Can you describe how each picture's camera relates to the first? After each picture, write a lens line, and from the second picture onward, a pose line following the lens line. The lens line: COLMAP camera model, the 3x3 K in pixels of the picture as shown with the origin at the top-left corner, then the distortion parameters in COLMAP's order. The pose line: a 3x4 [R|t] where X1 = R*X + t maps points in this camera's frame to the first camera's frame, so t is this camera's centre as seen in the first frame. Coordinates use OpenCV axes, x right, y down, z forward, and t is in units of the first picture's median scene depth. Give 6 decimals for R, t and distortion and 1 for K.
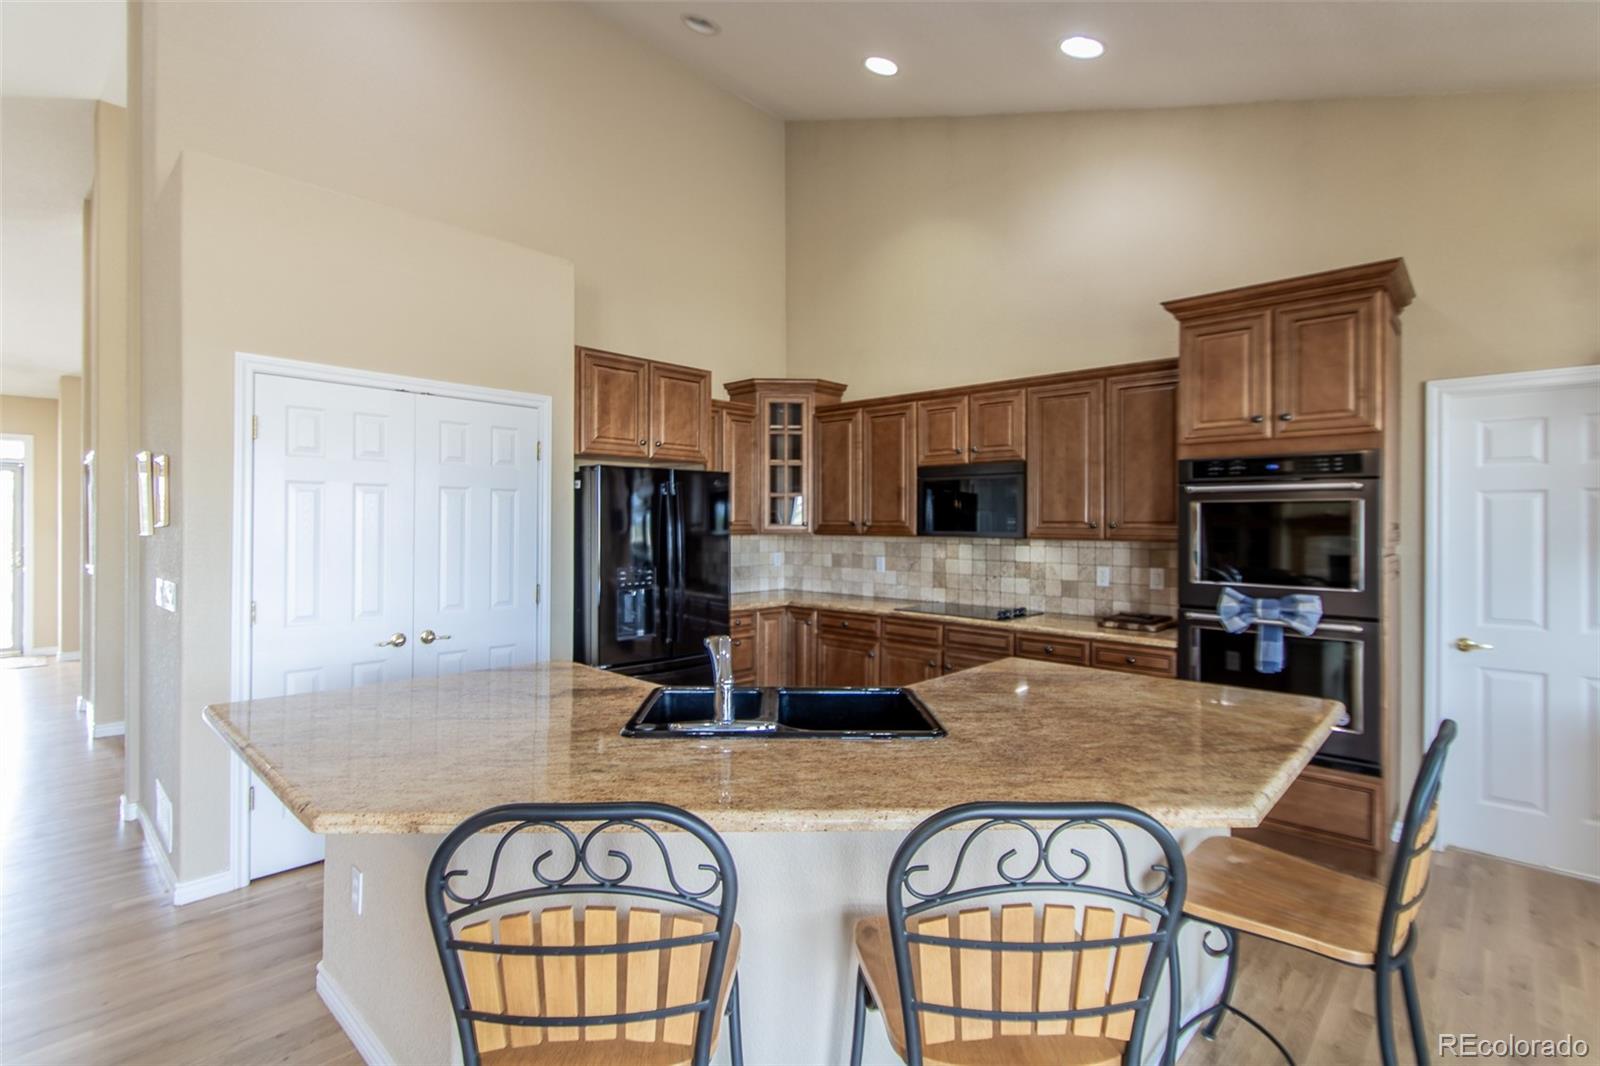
lens RADIAL K [[749.0, 0, 795.3], [0, 749.0, 521.9], [0, 0, 1]] dist [0.000028, -0.001118]
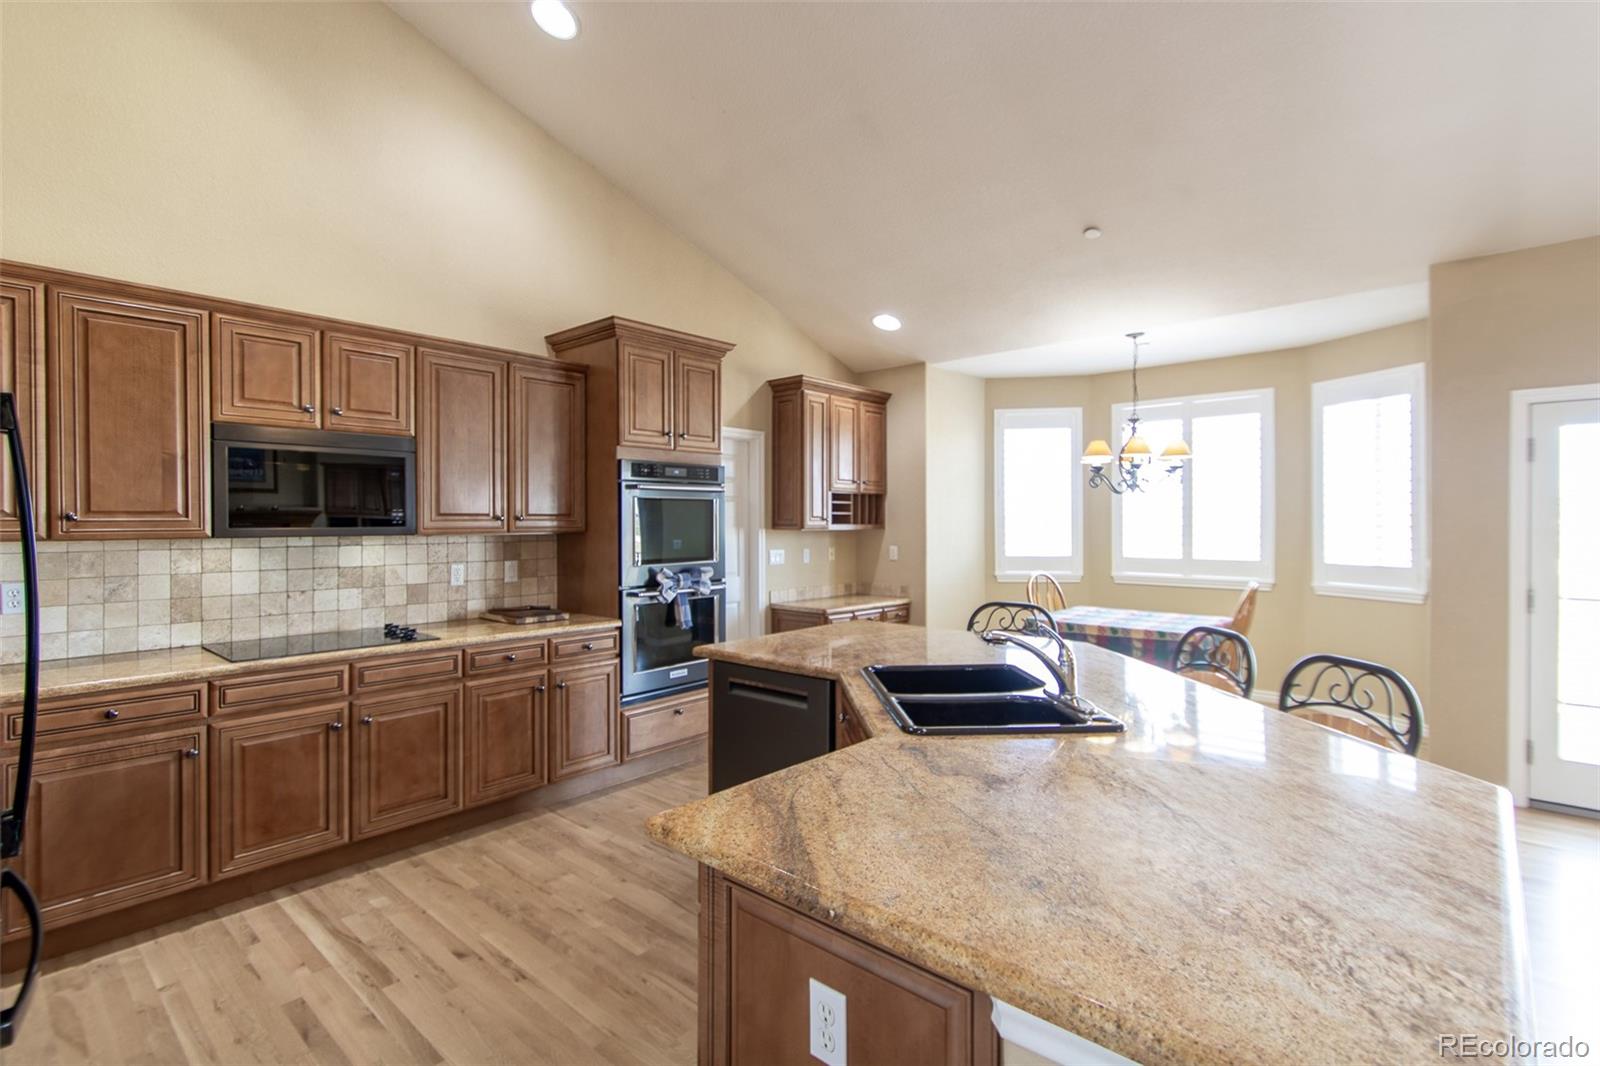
lens RADIAL K [[749.0, 0, 795.3], [0, 749.0, 521.9], [0, 0, 1]] dist [0.000028, -0.001118]
pose [[-0.029017, -0.006093, 0.999560, -0.502032], [-0.000154, 0.999981, 0.006091, 0.003410], [-0.999579, 0.000023, -0.029017, 0.617121]]
